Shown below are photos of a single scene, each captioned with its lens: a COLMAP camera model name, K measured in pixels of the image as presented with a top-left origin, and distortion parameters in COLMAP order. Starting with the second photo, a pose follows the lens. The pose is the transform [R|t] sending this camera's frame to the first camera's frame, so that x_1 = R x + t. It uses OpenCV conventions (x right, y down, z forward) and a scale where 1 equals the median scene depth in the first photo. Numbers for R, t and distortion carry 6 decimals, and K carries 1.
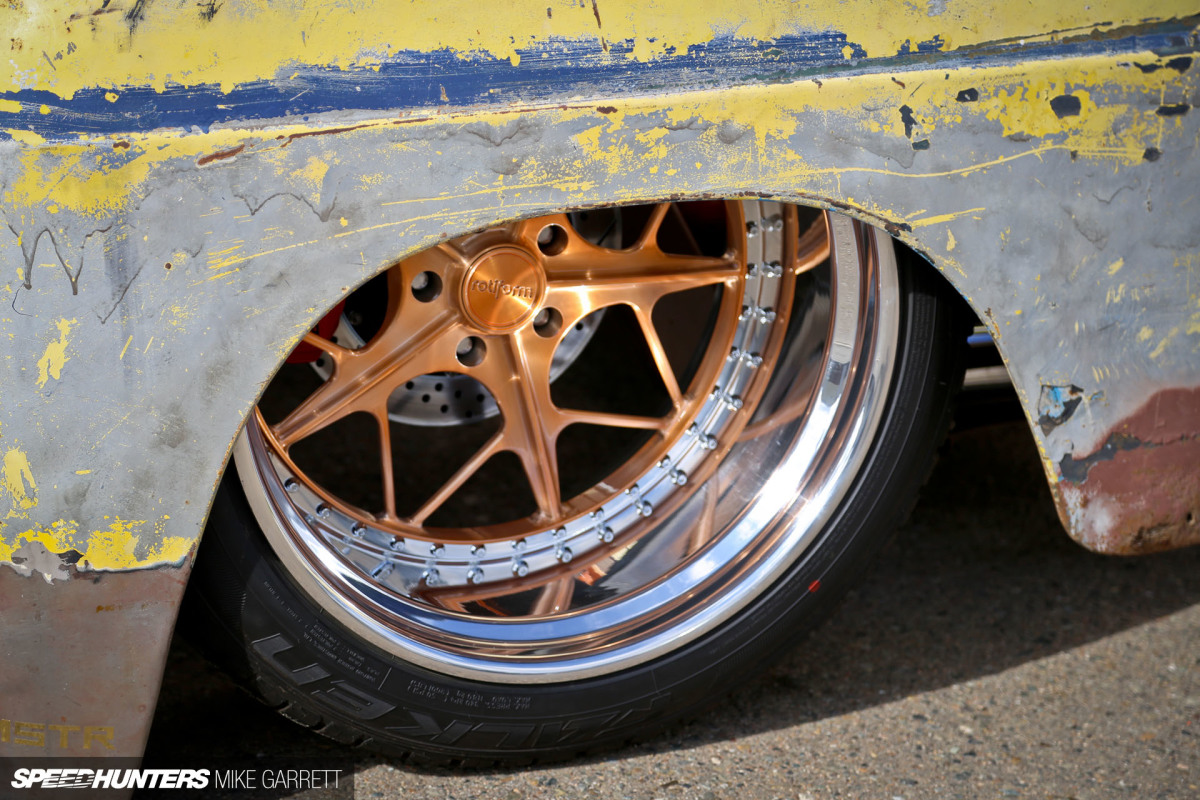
lens RADIAL K [[3401.9, 0, 600.0], [0, 3401.9, 400.0], [0, 0, 1]] dist [0.638634, 0.470468]
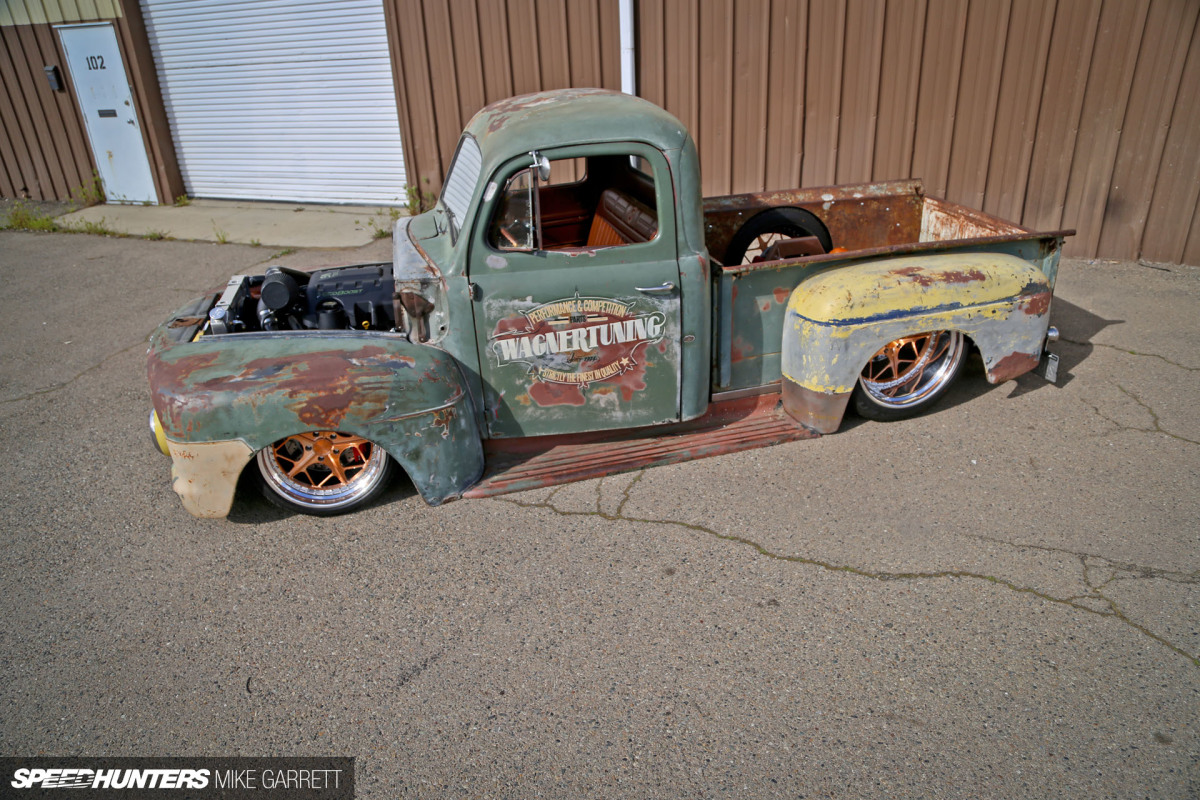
lens RADIAL K [[809.8, 0, 600.0], [0, 809.8, 400.0], [0, 0, 1]] dist [-0.121891, 0.059098]
pose [[0.986432, -0.003758, -0.164128, -0.319304], [0.028362, 0.988607, 0.147827, -0.158270], [0.161702, -0.150476, 0.975300, -0.463082]]
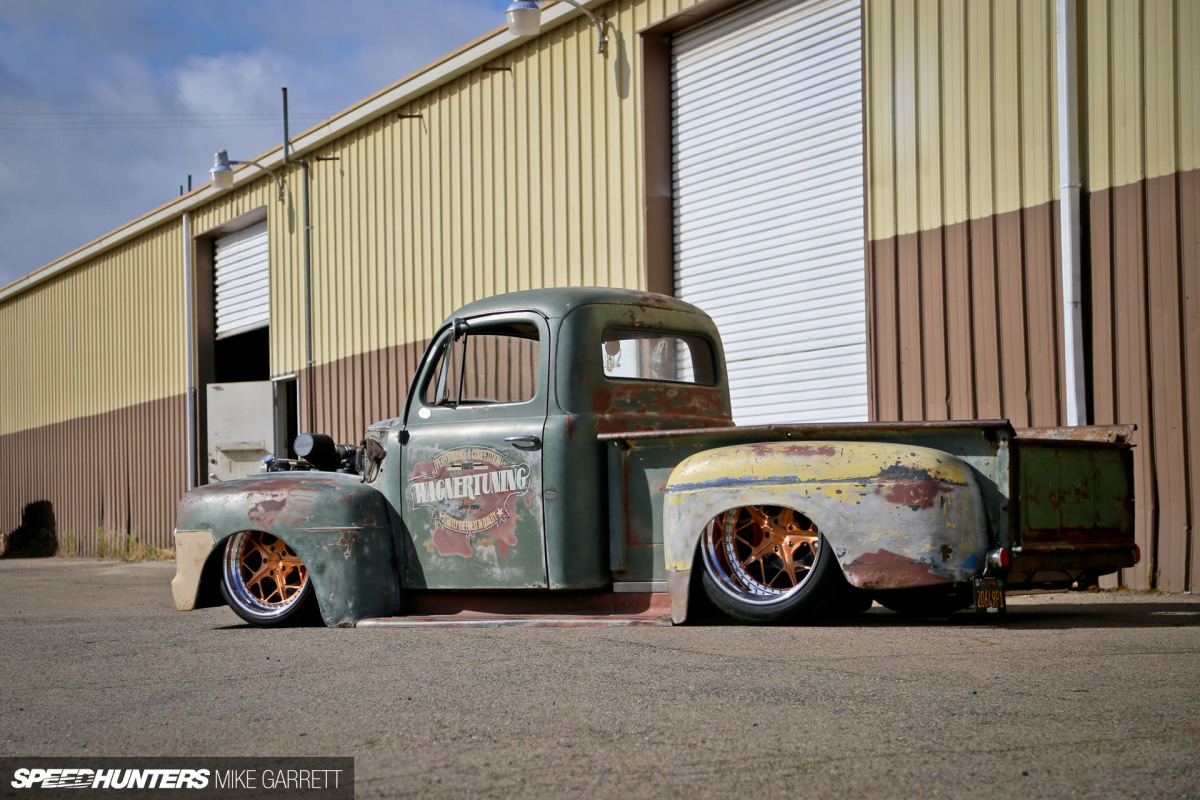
lens RADIAL K [[2457.9, 0, 600.0], [0, 2457.9, 400.0], [0, 0, 1]] dist [0.266228, -0.036287]
pose [[0.588051, -0.078707, -0.804986, 2.962434], [-0.209249, 0.946567, -0.245409, 0.779404], [0.781288, 0.312755, 0.540160, -1.335406]]
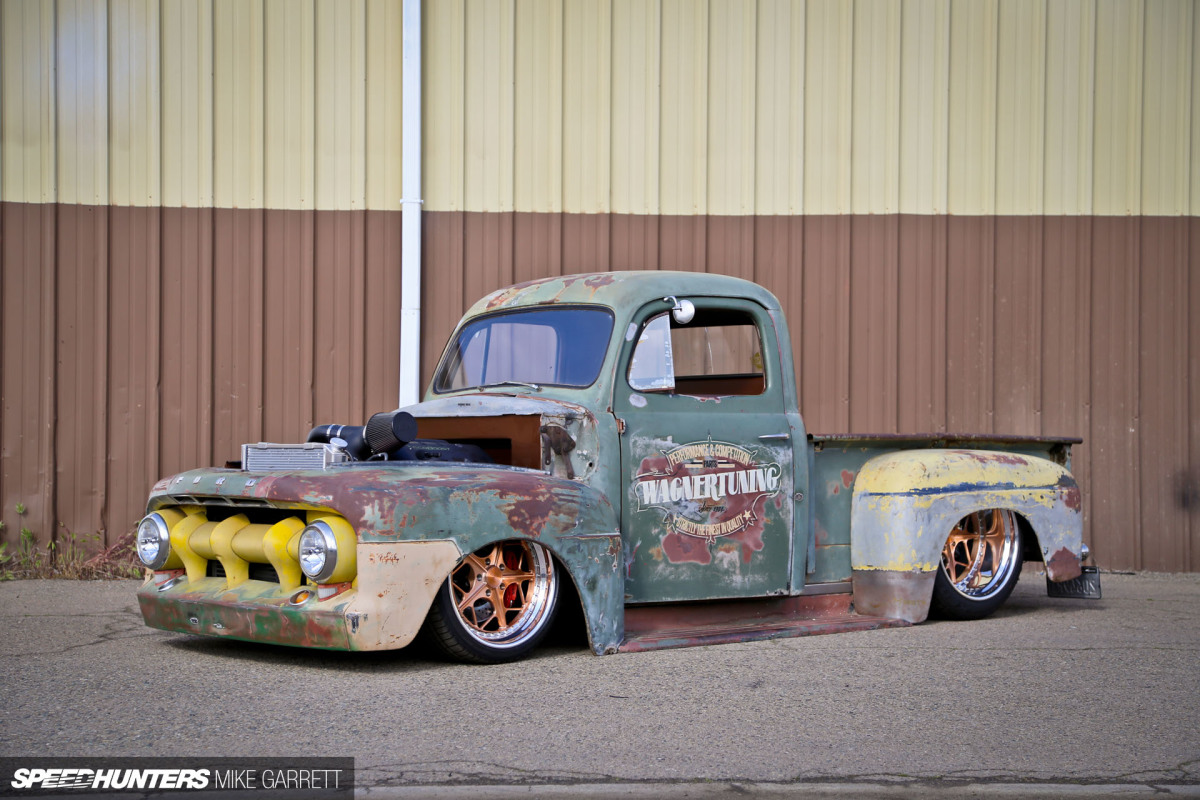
lens RADIAL K [[2063.7, 0, 600.0], [0, 2063.7, 400.0], [0, 0, 1]] dist [0.351347, -0.085988]
pose [[0.944439, -0.021570, 0.327978, -1.762855], [0.125780, 0.945609, -0.300004, 0.742611], [-0.303668, 0.324588, 0.895783, -2.035414]]
